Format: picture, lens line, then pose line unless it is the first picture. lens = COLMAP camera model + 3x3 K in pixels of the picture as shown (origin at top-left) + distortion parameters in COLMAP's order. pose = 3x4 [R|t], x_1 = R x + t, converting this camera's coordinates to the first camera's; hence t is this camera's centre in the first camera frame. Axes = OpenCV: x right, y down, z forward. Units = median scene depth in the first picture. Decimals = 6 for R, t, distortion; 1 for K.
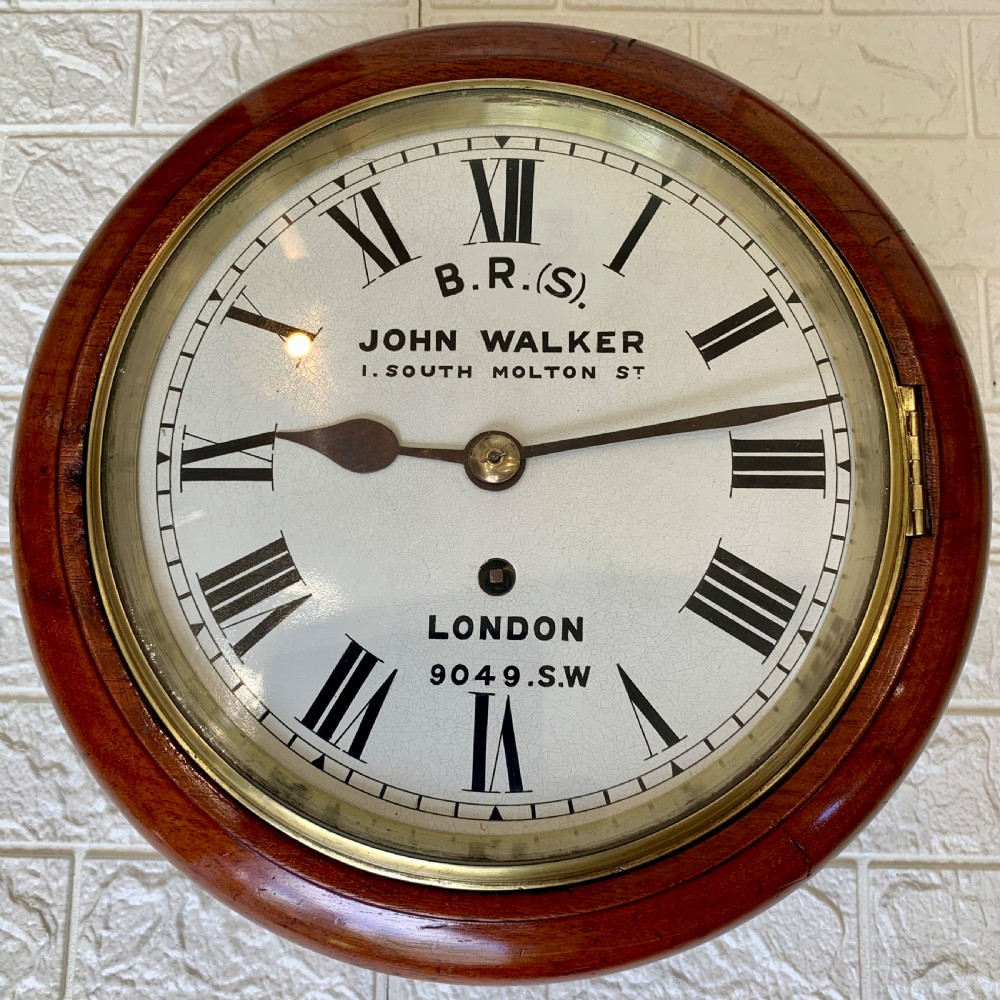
lens RADIAL K [[1076.2, 0, 498.5], [0, 1076.2, 481.6], [0, 0, 1]] dist [0.064918, 0.000000]
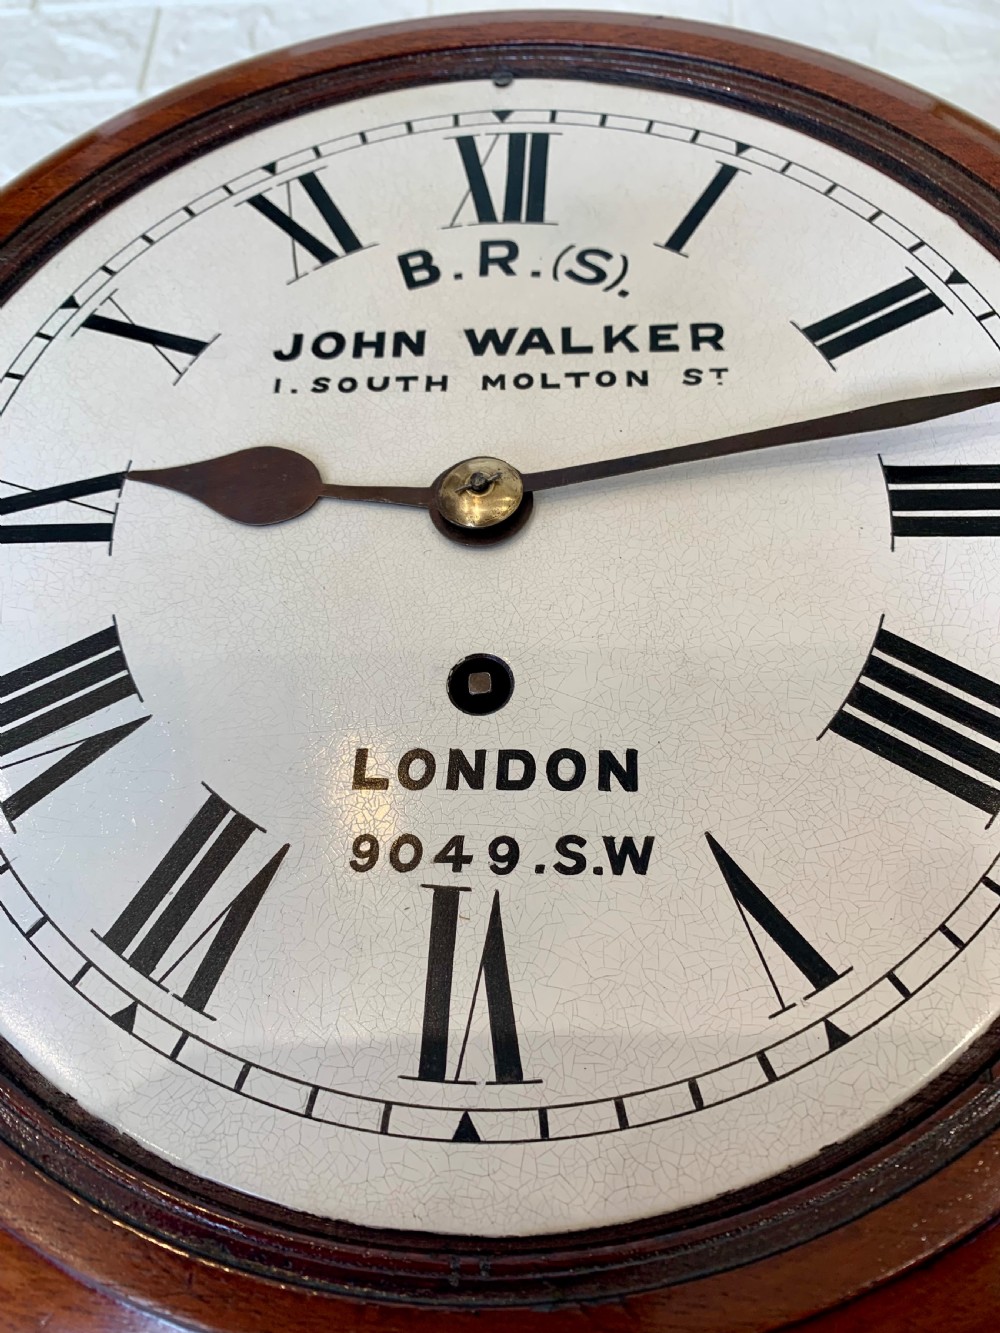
lens RADIAL K [[1060.3, 0, 496.9], [0, 1060.3, 661.1], [0, 0, 1]] dist [-0.004234, -0.027176]
pose [[0.998420, -0.006961, -0.055753, 0.036456], [-0.008545, 0.961942, -0.273120, 0.219648], [0.055532, 0.273165, 0.960363, 0.457260]]
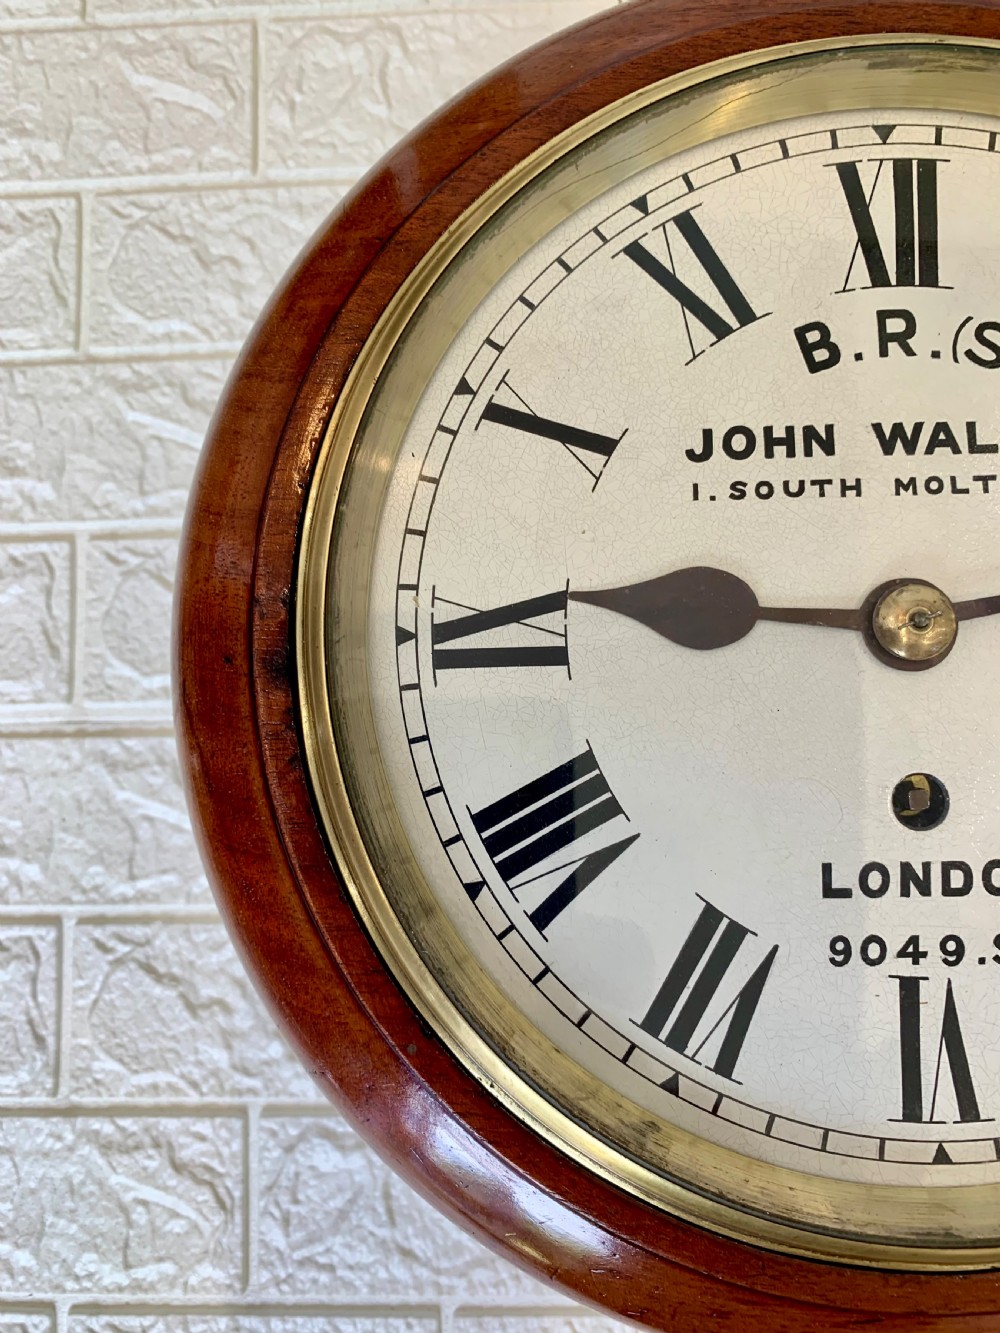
lens RADIAL K [[1060.3, 0, 491.0], [0, 1060.3, 659.5], [0, 0, 1]] dist [-0.004234, -0.027176]
pose [[0.999222, -0.033457, -0.020897, -0.240646], [0.035062, 0.996028, 0.081847, -0.058392], [0.018076, -0.082516, 0.996426, 0.343725]]
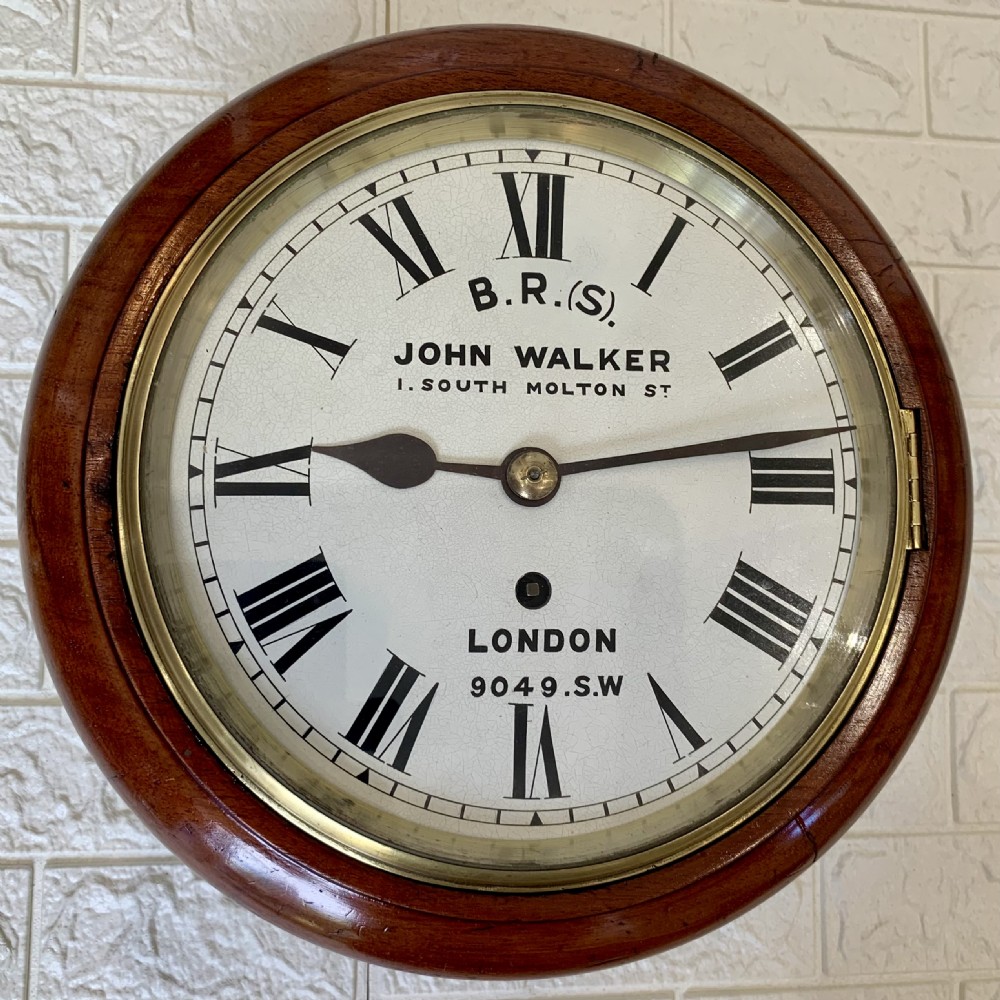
lens RADIAL K [[1191.4, 0, 506.5], [0, 1191.4, 453.8], [0, 0, 1]] dist [0.073907, 0.000000]
pose [[0.986610, 0.007116, 0.162941, -0.207092], [-0.015481, 0.998623, 0.050127, -0.095779], [-0.162360, -0.051978, 0.985362, -0.109448]]
